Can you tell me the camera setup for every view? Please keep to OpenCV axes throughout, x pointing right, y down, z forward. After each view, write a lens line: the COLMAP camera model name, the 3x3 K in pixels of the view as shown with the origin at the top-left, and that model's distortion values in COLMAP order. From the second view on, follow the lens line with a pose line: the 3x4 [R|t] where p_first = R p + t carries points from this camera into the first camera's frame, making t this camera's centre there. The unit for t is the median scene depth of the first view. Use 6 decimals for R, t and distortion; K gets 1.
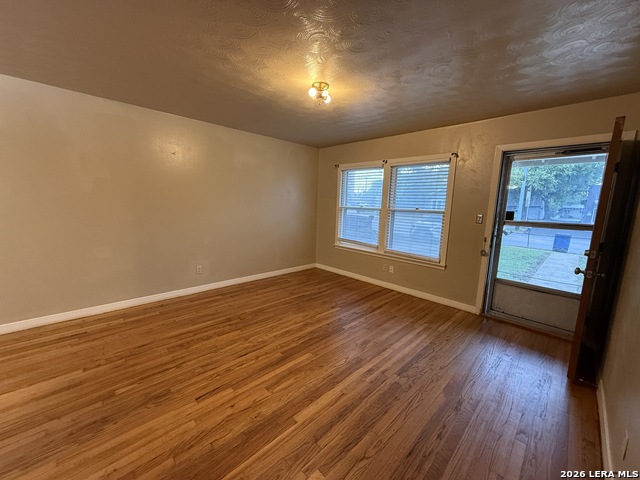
lens RADIAL K [[254.9, 0, 318.2], [0, 254.9, 240.8], [0, 0, 1]] dist [0.000063, 0.000208]
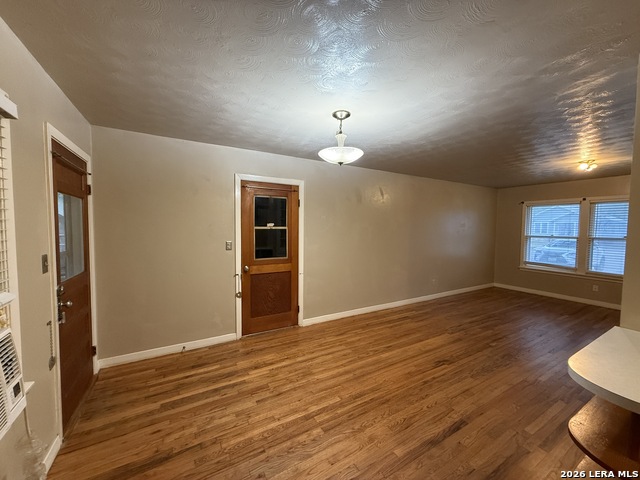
lens RADIAL K [[255.8, 0, 320.2], [0, 255.8, 238.3], [0, 0, 1]] dist [0.000335, -0.000031]
pose [[0.969684, -0.011380, -0.244096, -0.958365], [-0.015735, 0.993934, -0.108846, 0.045980], [0.243854, 0.109388, 0.963623, -0.691024]]
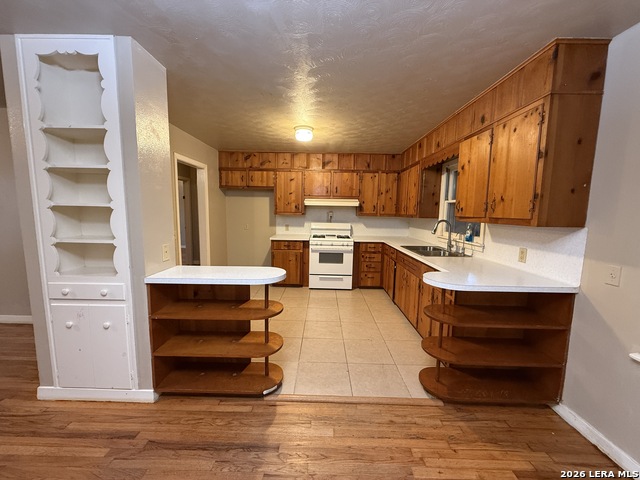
lens RADIAL K [[254.9, 0, 318.2], [0, 254.9, 240.8], [0, 0, 1]] dist [0.000063, 0.000208]
pose [[-0.702367, -0.126907, 0.700411, -1.211648], [0.065521, 0.968275, 0.241145, -0.050359], [-0.708793, 0.215264, -0.671769, 0.070399]]
